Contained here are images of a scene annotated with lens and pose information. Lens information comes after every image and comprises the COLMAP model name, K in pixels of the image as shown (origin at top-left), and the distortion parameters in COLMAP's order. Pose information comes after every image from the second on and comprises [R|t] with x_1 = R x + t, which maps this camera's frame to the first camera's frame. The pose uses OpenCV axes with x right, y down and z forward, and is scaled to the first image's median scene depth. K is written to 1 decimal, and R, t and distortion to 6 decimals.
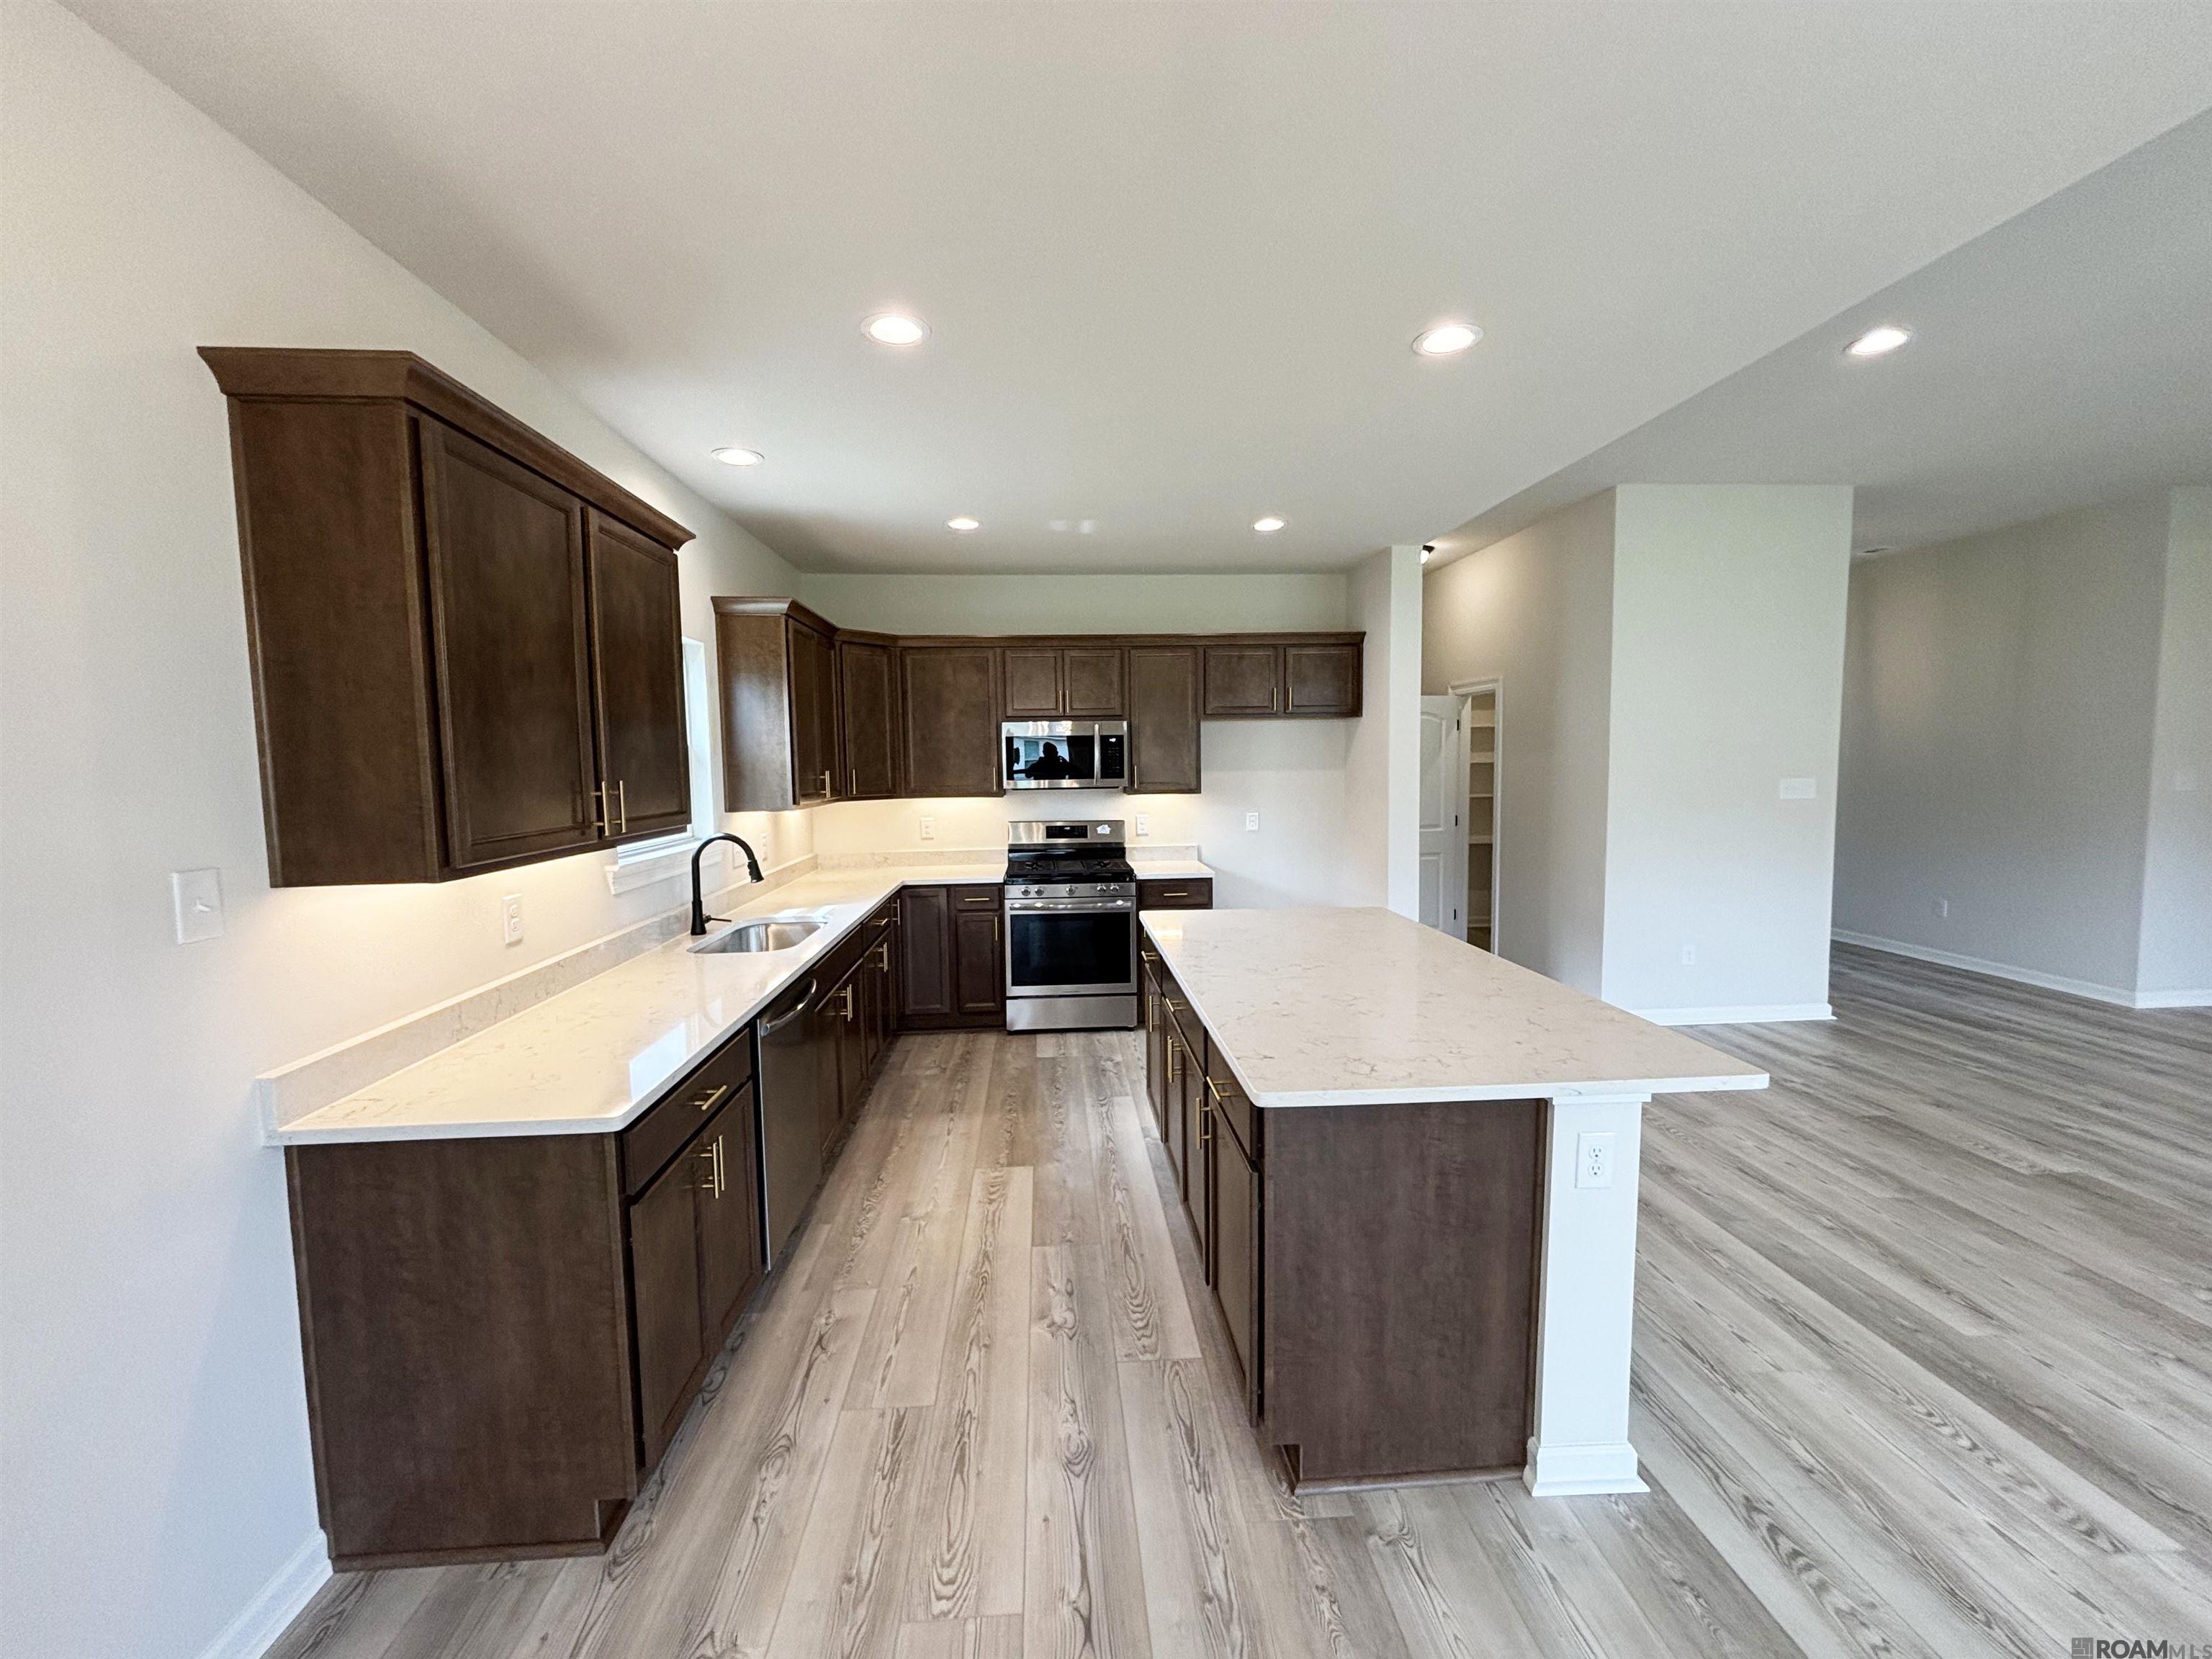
lens RADIAL K [[898.7, 0, 1101.1], [0, 898.7, 826.1], [0, 0, 1]] dist [0.020322, -0.004506]
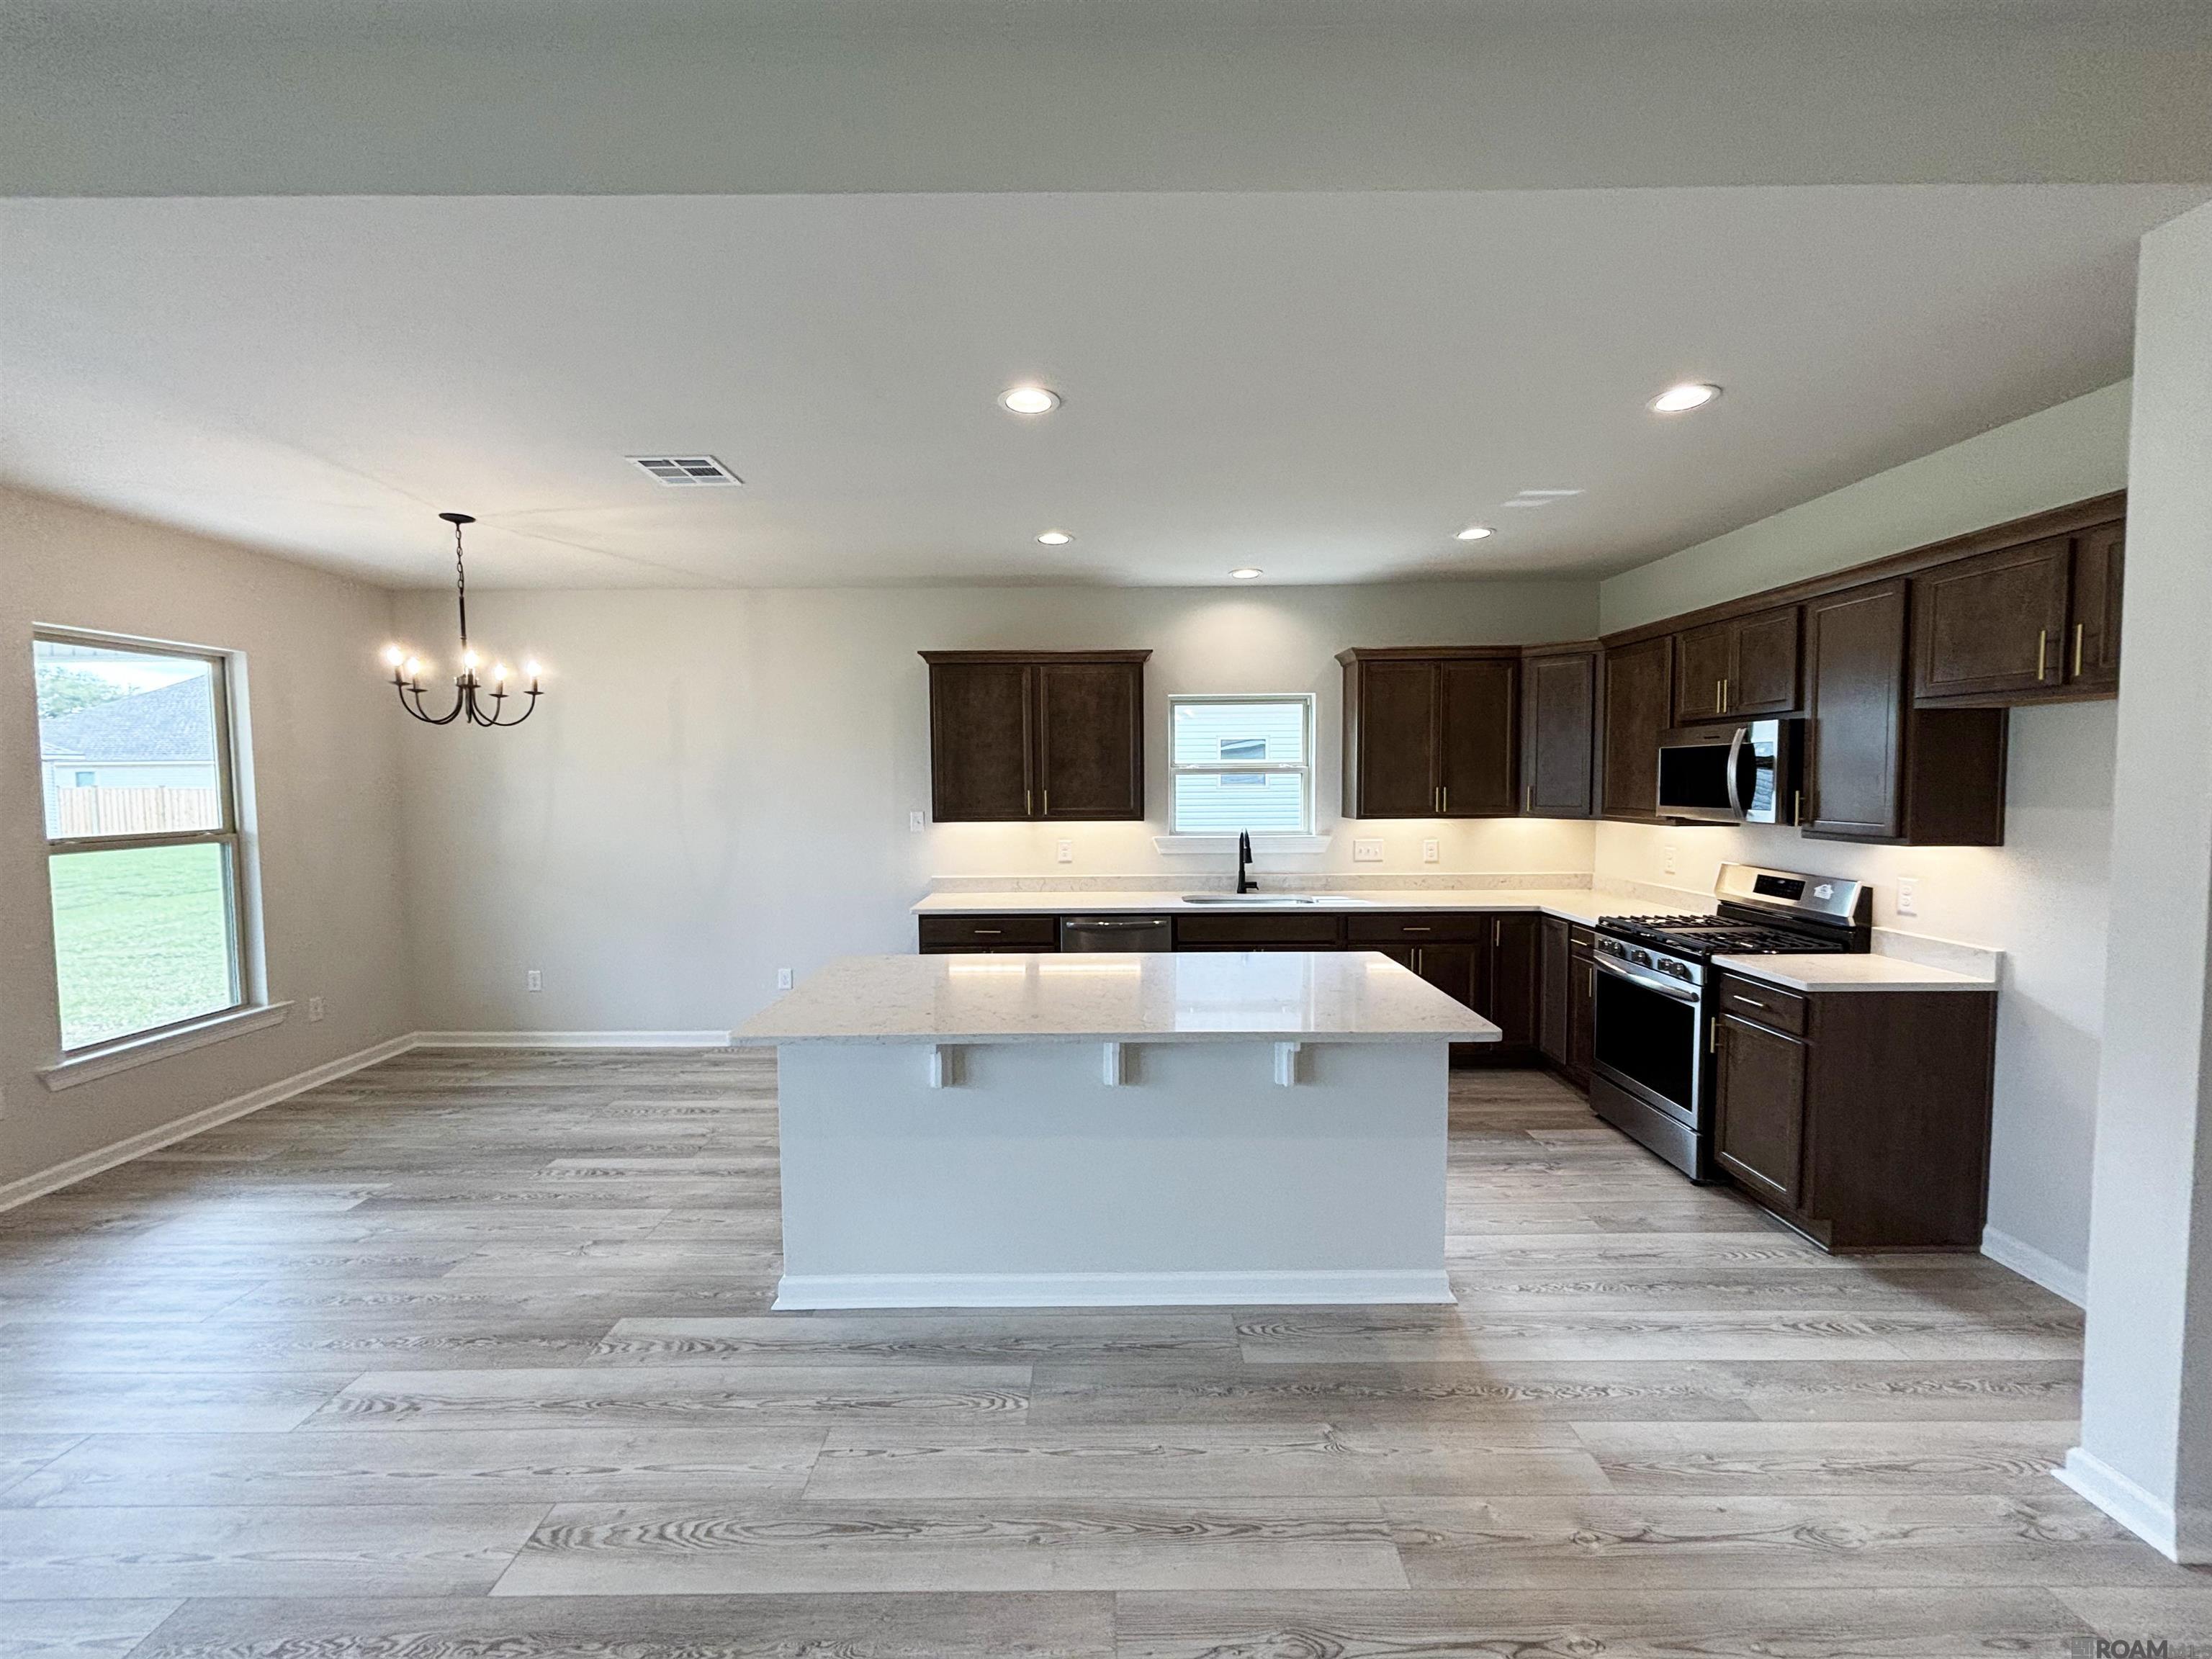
lens RADIAL K [[898.7, 0, 1101.1], [0, 898.7, 826.1], [0, 0, 1]] dist [0.020322, -0.004506]
pose [[-0.077950, 0.069522, -0.994530, 0.809974], [-0.067221, 0.994929, 0.074819, -0.066668], [0.994688, 0.072685, -0.072882, 0.659550]]
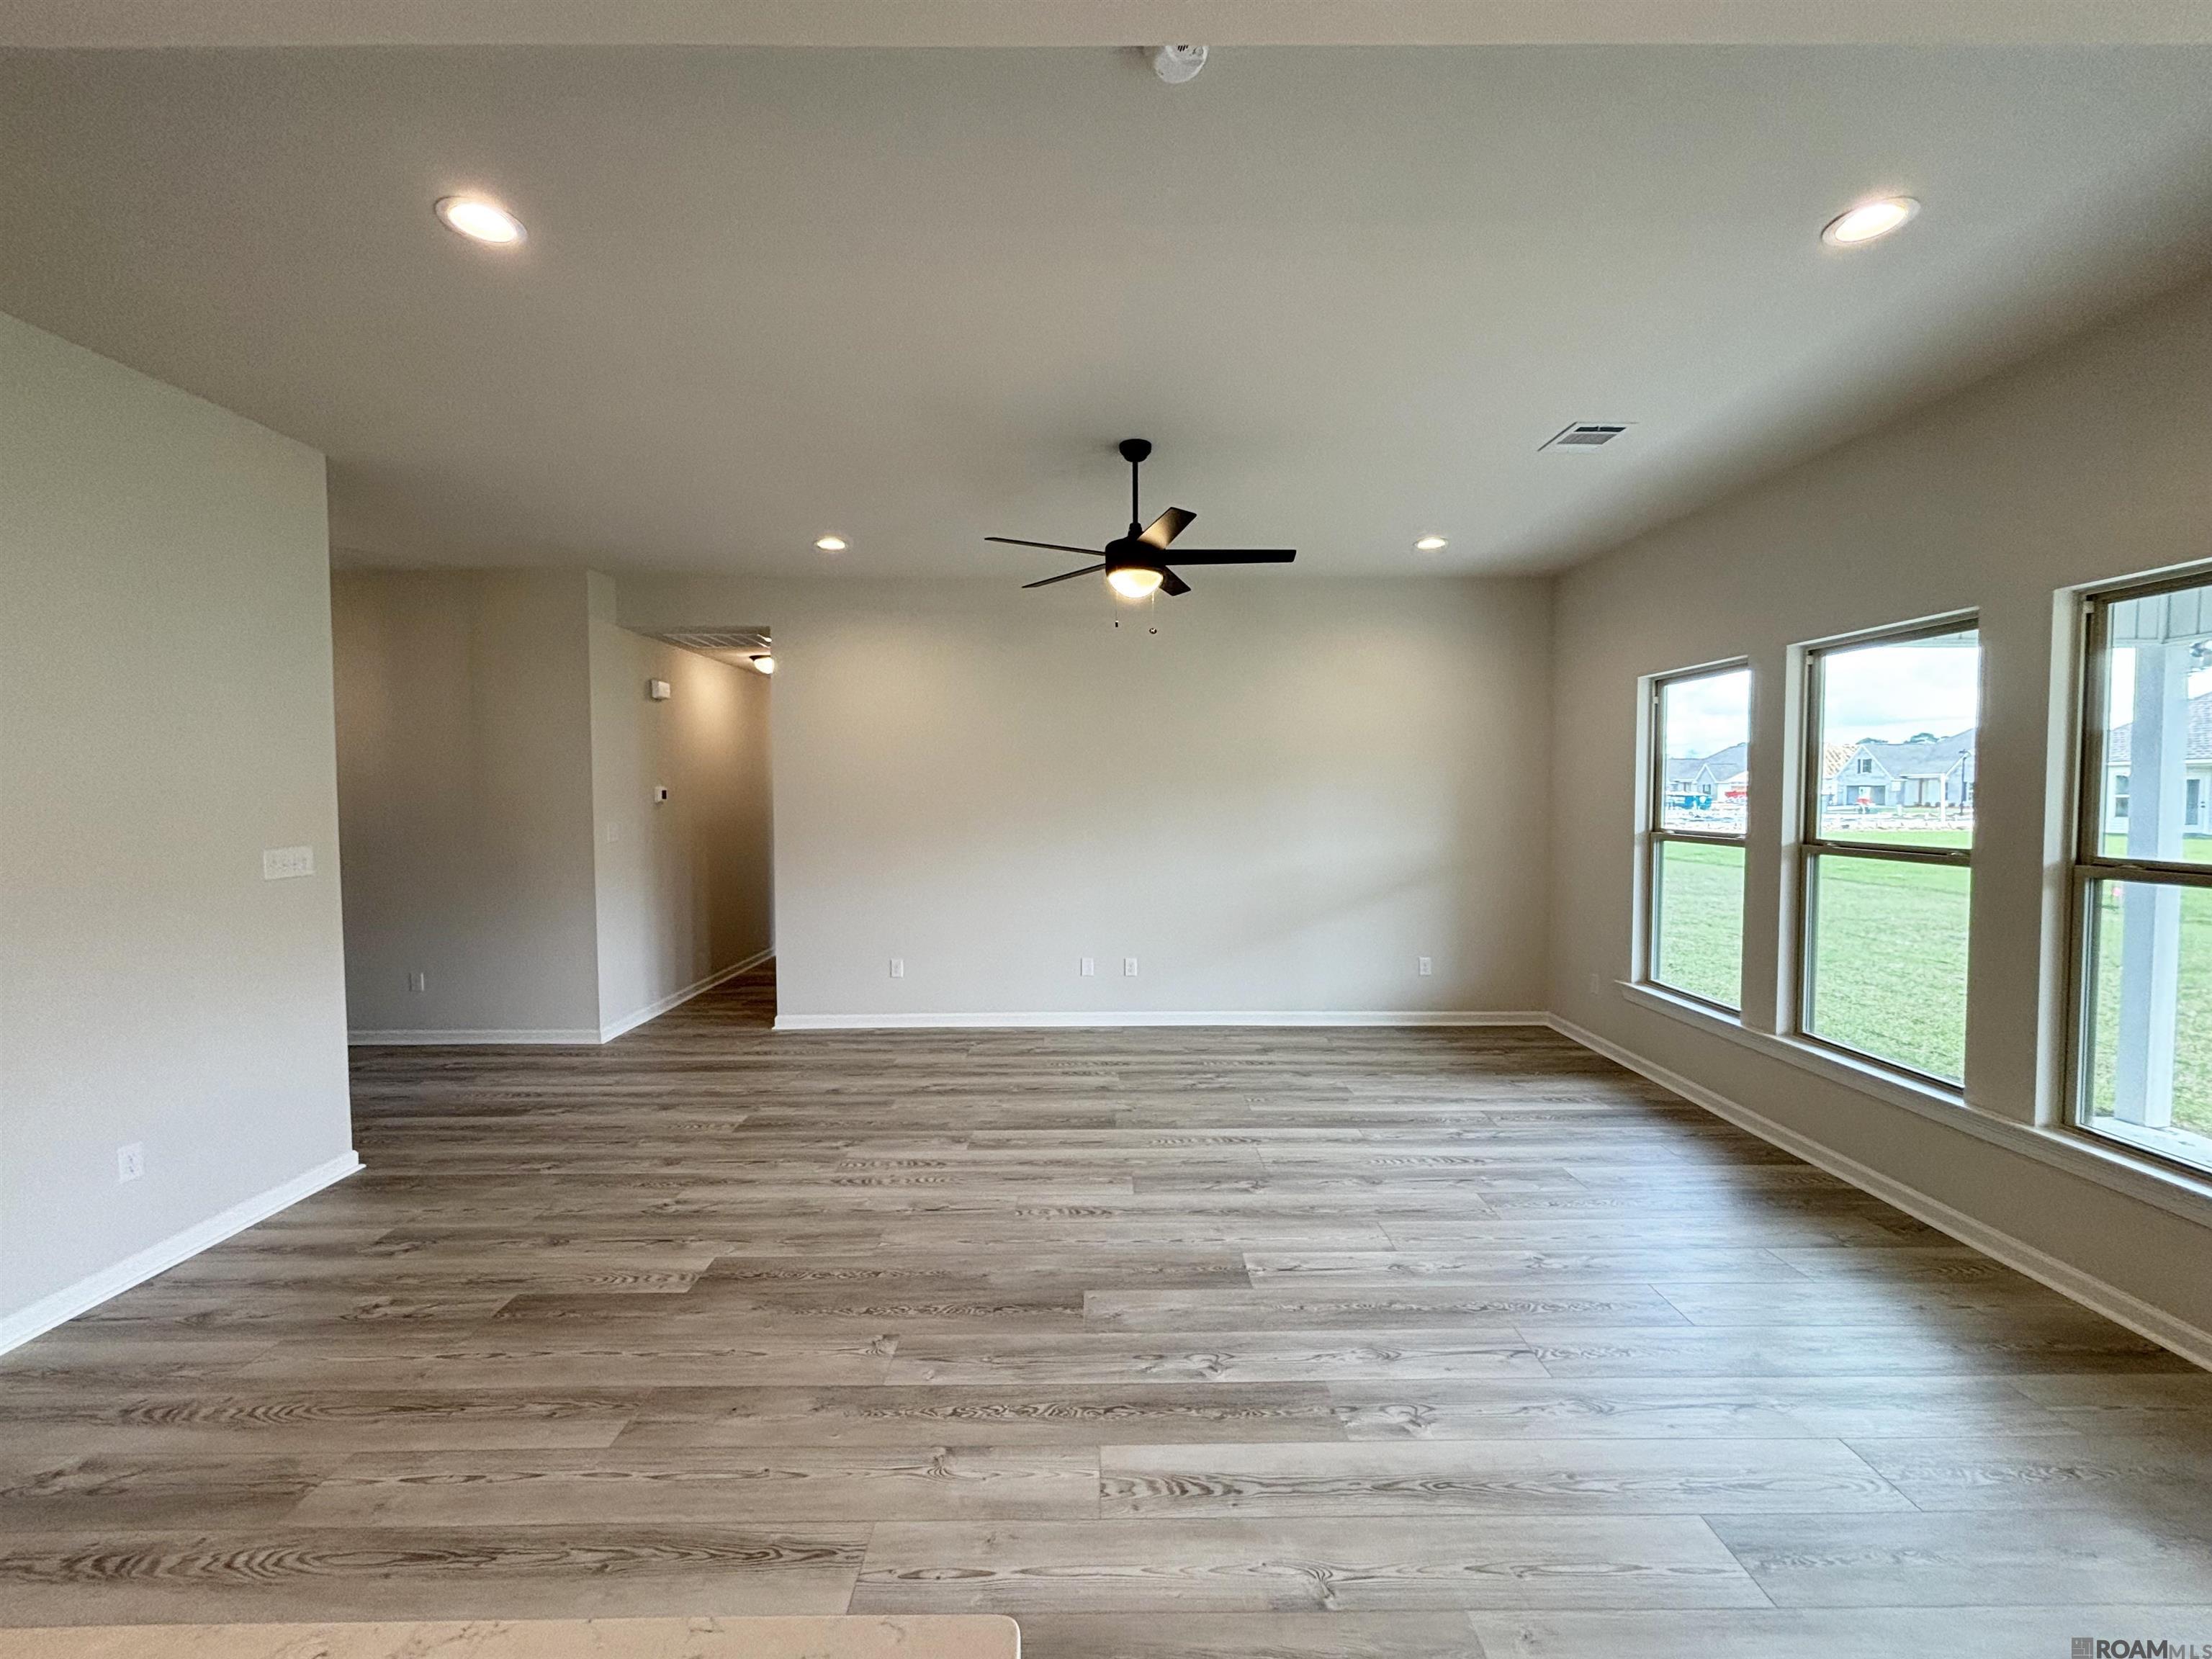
lens RADIAL K [[911.3, 0, 1098.4], [0, 911.3, 824.4], [0, 0, 1]] dist [-0.000699, 0.012883]
pose [[0.080539, -0.027586, 0.996370, 0.130429], [0.081858, 0.996423, 0.020971, -0.039982], [-0.993384, 0.079872, 0.082509, 0.364710]]
